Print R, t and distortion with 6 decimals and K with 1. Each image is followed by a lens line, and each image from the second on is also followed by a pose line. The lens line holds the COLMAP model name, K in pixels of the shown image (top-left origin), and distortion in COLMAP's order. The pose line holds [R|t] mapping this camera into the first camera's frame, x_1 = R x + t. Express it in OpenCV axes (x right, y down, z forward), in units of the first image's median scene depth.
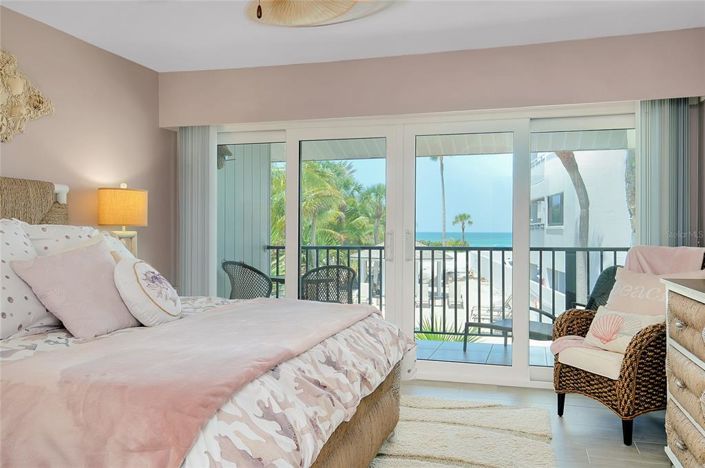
lens RADIAL K [[596.0, 0, 352.5], [0, 596.0, 234.0], [0, 0, 1]] dist [-0.002801, 0.002778]
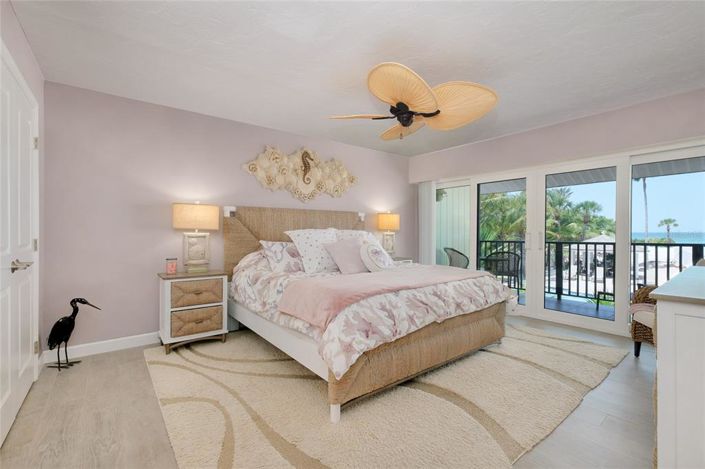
lens RADIAL K [[312.4, 0, 344.6], [0, 312.4, 230.2], [0, 0, 1]] dist [-0.000962, -0.000153]
pose [[0.810828, -0.007278, -0.585239, 0.144953], [0.000382, 0.999929, -0.011905, 0.000222], [0.585284, 0.009430, 0.810773, -0.037135]]
